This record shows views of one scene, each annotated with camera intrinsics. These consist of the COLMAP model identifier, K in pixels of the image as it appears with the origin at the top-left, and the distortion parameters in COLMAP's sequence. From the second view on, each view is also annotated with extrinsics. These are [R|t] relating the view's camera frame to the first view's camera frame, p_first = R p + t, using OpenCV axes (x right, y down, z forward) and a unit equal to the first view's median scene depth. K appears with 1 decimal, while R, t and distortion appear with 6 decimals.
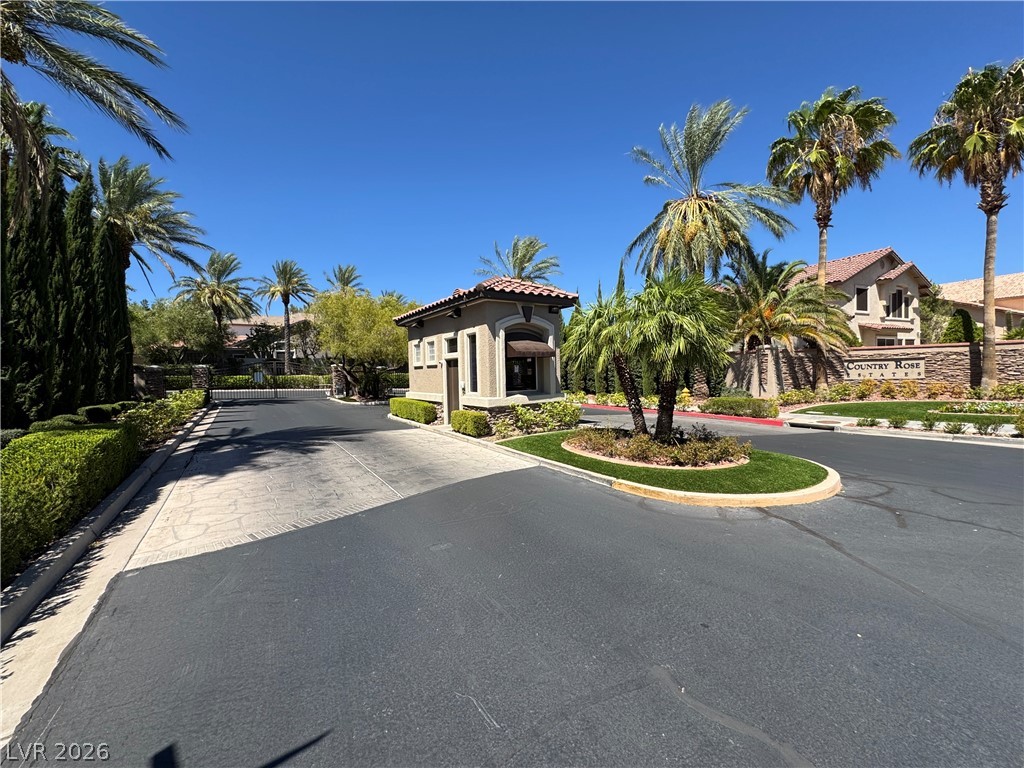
lens RADIAL K [[406.9, 0, 512.0], [0, 406.9, 384.0], [0, 0, 1]] dist [-0.003074, -0.000321]
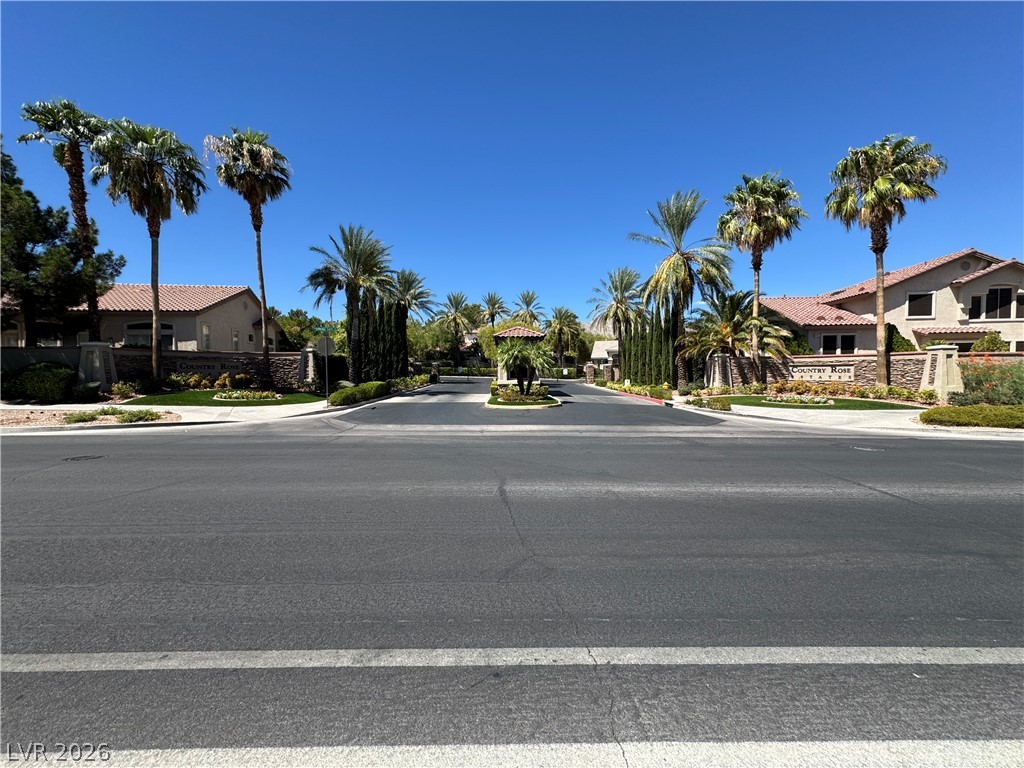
lens RADIAL K [[406.9, 0, 512.0], [0, 406.9, 384.0], [0, 0, 1]] dist [-0.003074, -0.000321]
pose [[0.845297, 0.038644, -0.532897, 0.774129], [-0.029888, 0.999239, 0.025052, -0.004348], [0.533460, -0.005250, 0.845809, -0.602583]]
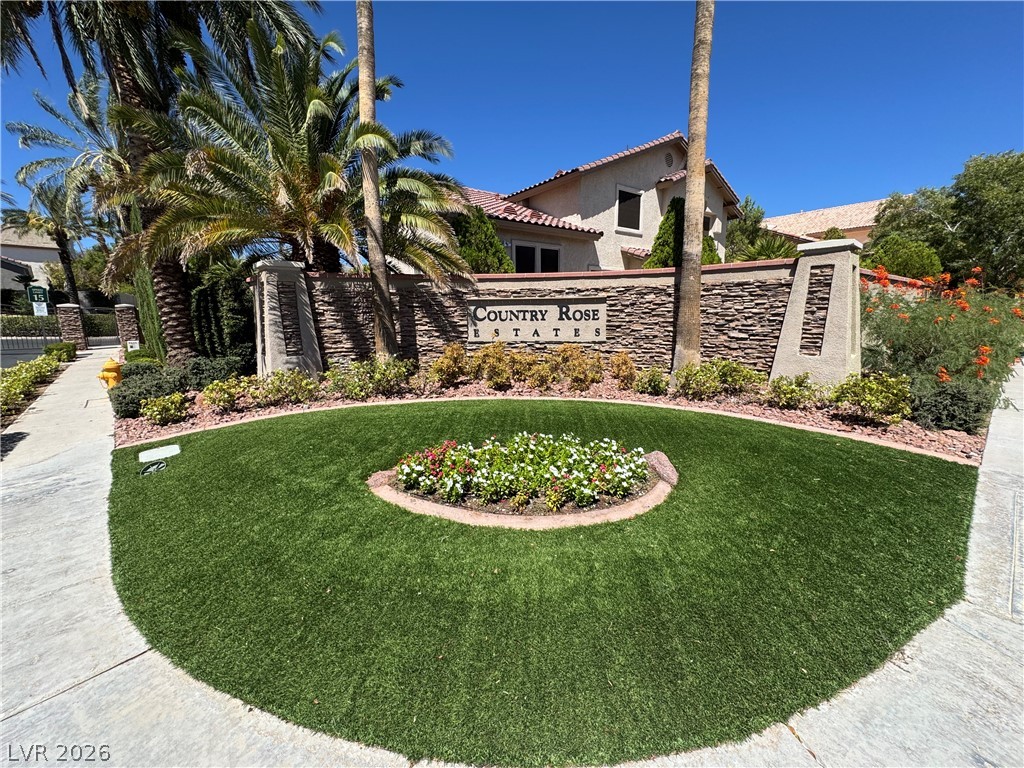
lens RADIAL K [[406.9, 0, 512.0], [0, 406.9, 384.0], [0, 0, 1]] dist [-0.003074, -0.000321]
pose [[0.983808, -0.014522, 0.178637, 0.794295], [-0.010213, 0.990551, 0.136768, -0.028152], [-0.178935, -0.136377, 0.974363, 0.514368]]
